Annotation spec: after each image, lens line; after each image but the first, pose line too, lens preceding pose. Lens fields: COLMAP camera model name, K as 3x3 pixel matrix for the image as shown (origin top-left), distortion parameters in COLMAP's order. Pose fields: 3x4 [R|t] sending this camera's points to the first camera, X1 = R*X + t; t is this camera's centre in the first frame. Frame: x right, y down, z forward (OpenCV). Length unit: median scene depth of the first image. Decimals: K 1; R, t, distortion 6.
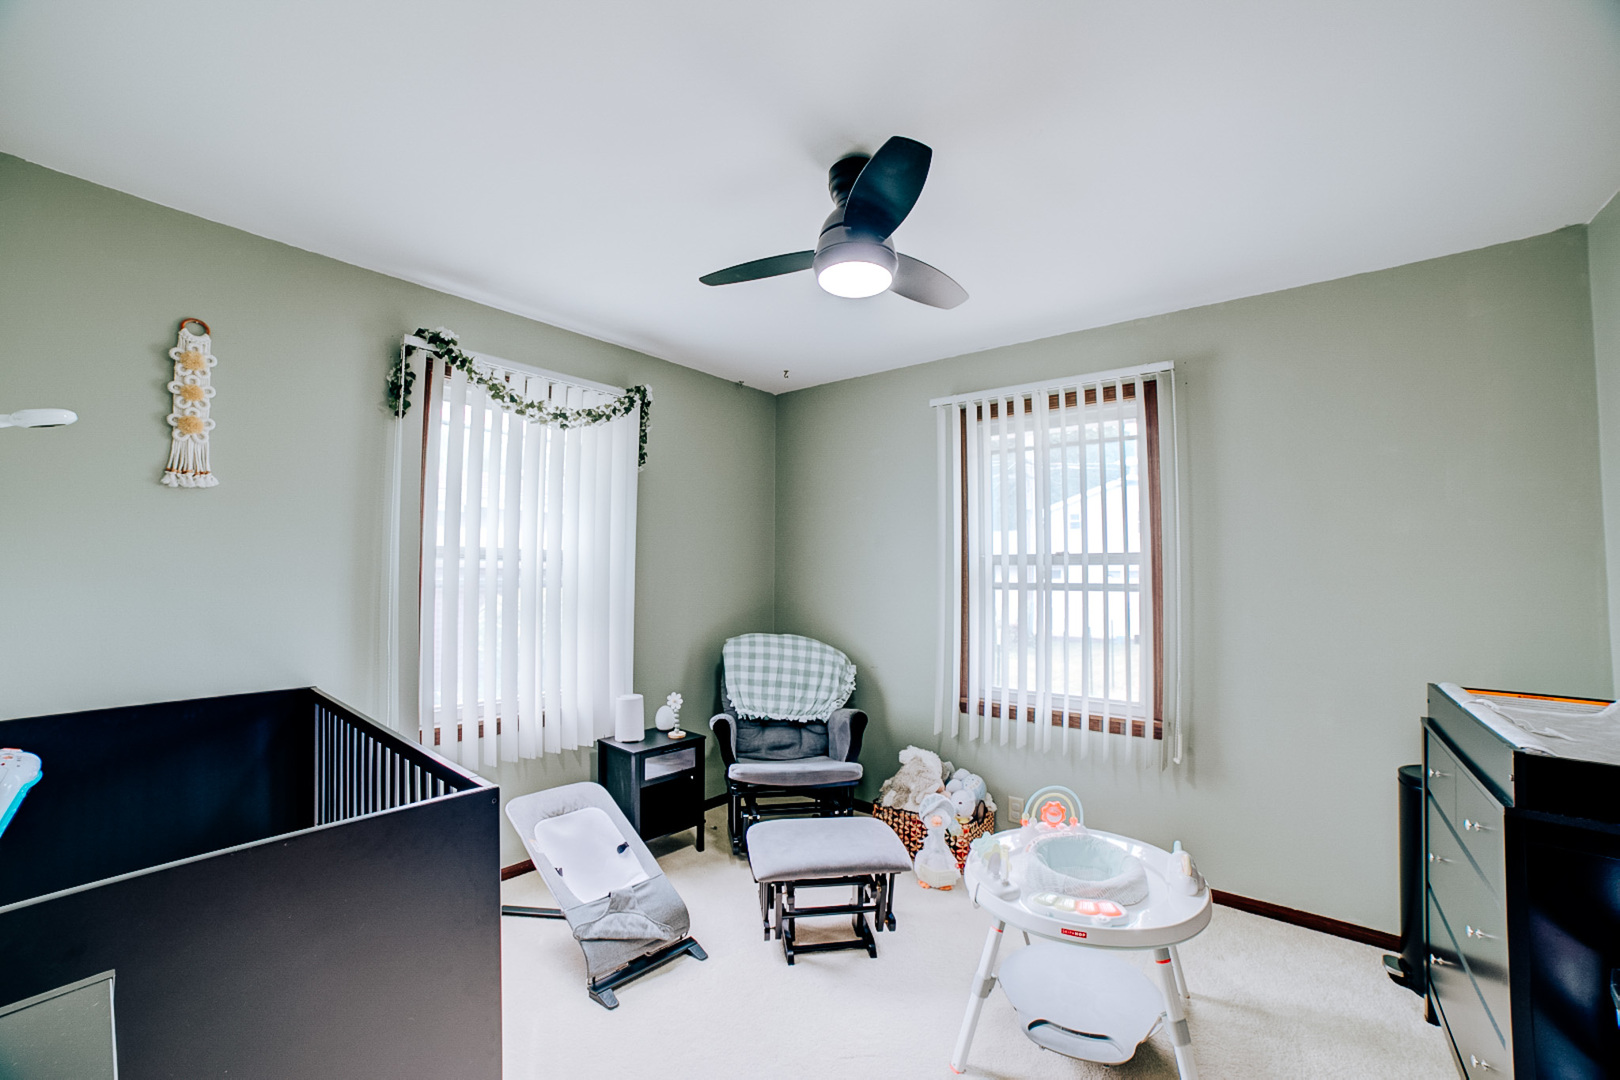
lens RADIAL K [[642.7, 0, 802.6], [0, 642.7, 545.7], [0, 0, 1]] dist [-0.098355, 0.037554]
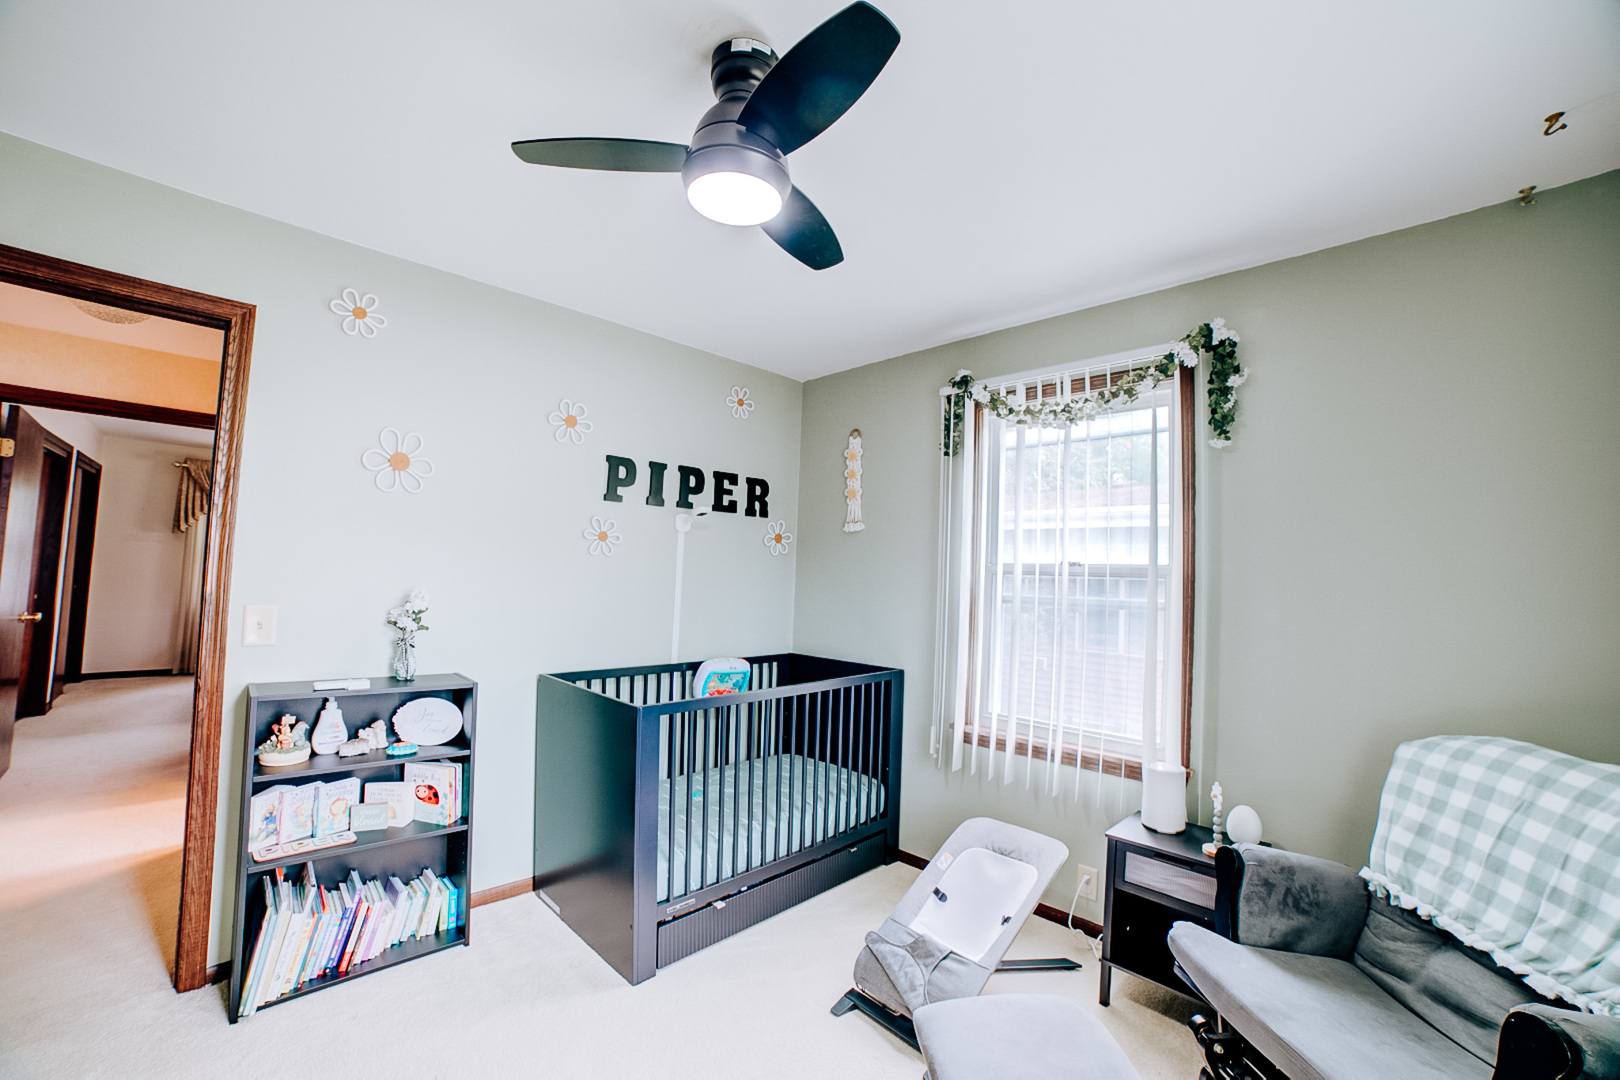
lens RADIAL K [[642.7, 0, 802.6], [0, 642.7, 545.7], [0, 0, 1]] dist [-0.098355, 0.037554]
pose [[-0.089016, -0.061115, -0.994153, 0.663698], [0.006166, 0.998063, -0.061908, 0.043021], [0.996011, -0.011640, -0.088466, 0.929355]]
